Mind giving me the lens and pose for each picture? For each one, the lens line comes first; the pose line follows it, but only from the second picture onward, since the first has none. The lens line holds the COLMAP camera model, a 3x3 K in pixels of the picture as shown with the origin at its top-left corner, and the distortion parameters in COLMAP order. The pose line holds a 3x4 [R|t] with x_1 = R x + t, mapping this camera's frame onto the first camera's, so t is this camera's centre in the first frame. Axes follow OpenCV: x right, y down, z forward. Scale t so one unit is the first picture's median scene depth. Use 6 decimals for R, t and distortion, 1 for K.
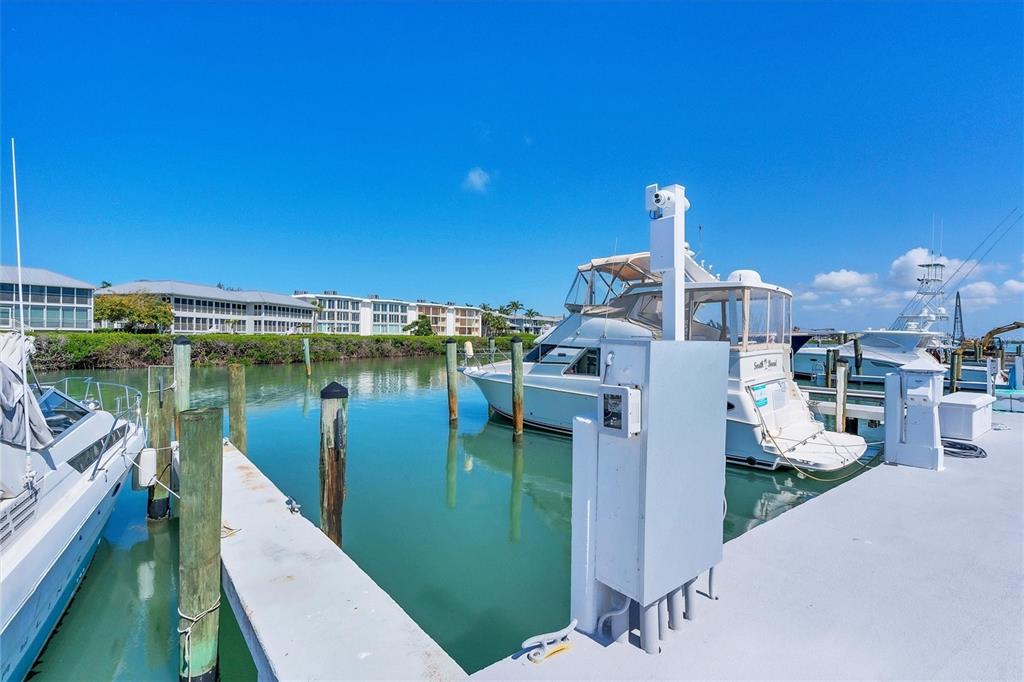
lens RADIAL K [[474.7, 0, 503.2], [0, 474.7, 337.6], [0, 0, 1]] dist [-0.000131, 0.000437]
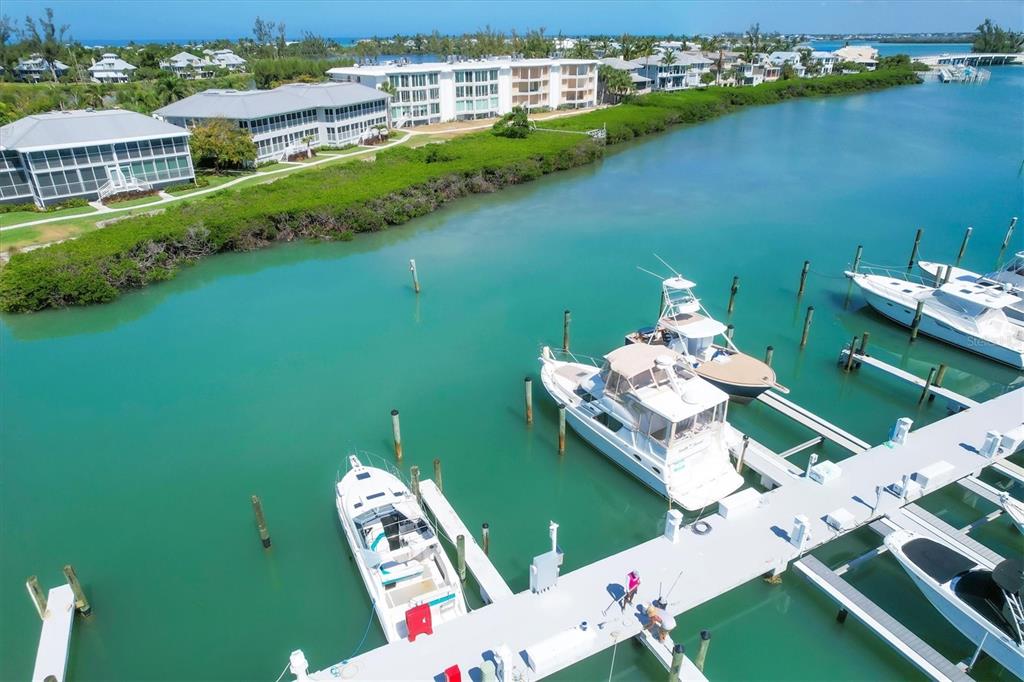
lens RADIAL K [[654.9, 0, 510.4], [0, 654.9, 355.0], [0, 0, 1]] dist [-0.079021, 0.078894]
pose [[0.983523, 0.072166, -0.165756, 0.025046], [0.009876, 0.894053, 0.447852, -0.141148], [0.180514, -0.442110, 0.878609, -0.123203]]
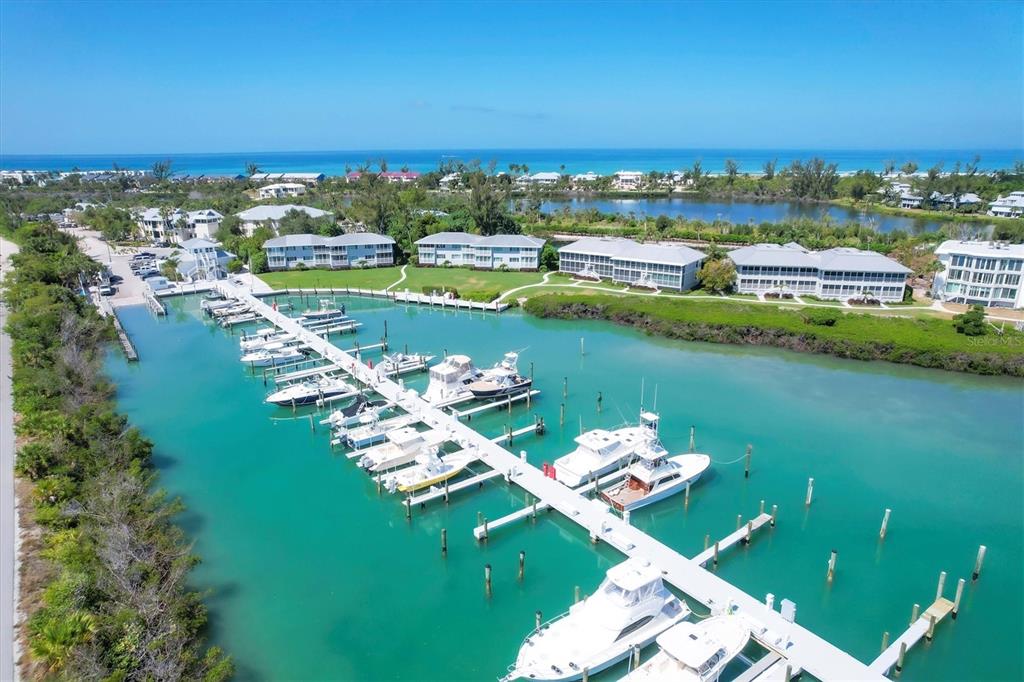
lens RADIAL K [[654.9, 0, 510.4], [0, 654.9, 355.0], [0, 0, 1]] dist [-0.079021, 0.078894]
pose [[-0.003484, 0.303509, -0.952822, 0.765336], [0.004454, 0.952823, 0.303493, -0.259106], [0.999984, -0.003187, -0.004672, 0.184876]]
